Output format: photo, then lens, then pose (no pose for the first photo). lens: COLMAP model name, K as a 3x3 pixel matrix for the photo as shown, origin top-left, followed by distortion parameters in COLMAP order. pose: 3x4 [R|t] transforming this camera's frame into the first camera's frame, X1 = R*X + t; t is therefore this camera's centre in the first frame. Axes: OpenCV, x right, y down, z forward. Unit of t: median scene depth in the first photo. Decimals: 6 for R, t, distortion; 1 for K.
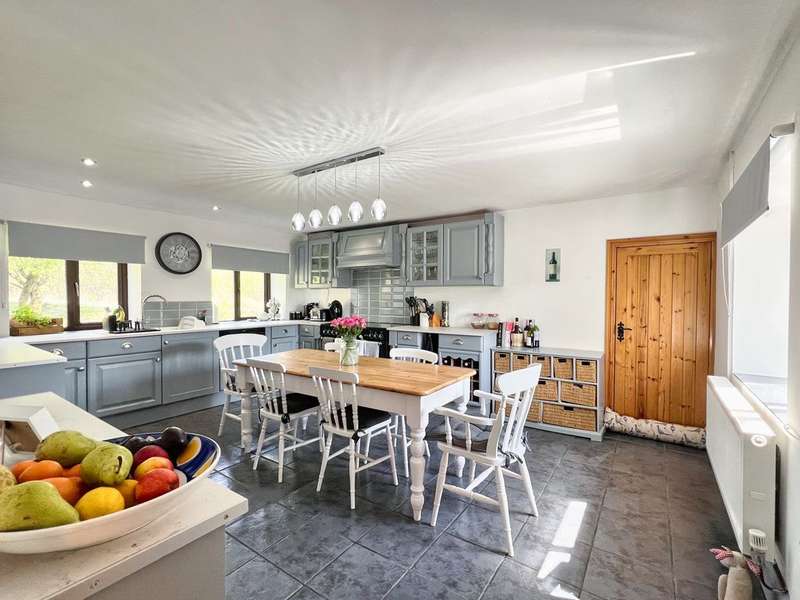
lens RADIAL K [[354.4, 0, 403.5], [0, 354.4, 301.1], [0, 0, 1]] dist [-0.003136, 0.000820]
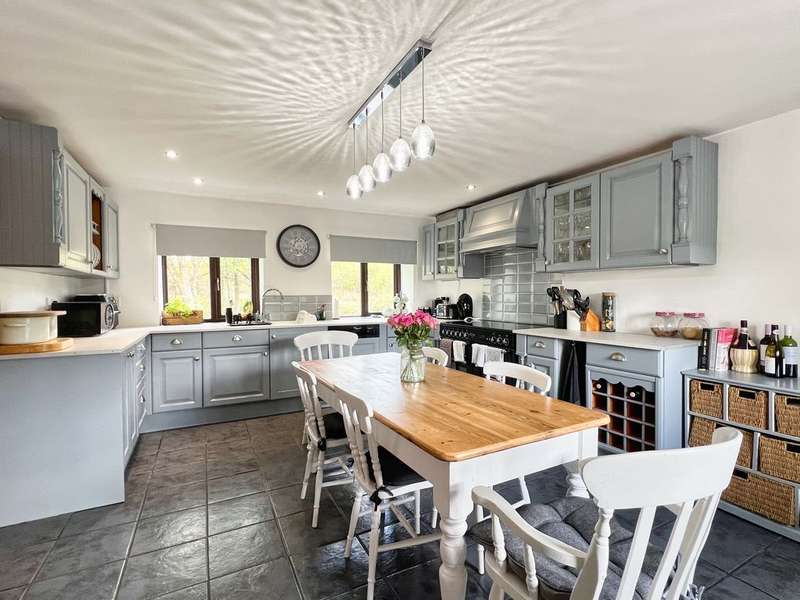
lens RADIAL K [[385.9, 0, 397.1], [0, 385.9, 301.8], [0, 0, 1]] dist [-0.002018, -0.000980]
pose [[0.884765, 0.003288, -0.466026, 0.113589], [0.001887, 0.999942, 0.010636, 0.009365], [0.466034, -0.010290, 0.884707, 0.201276]]
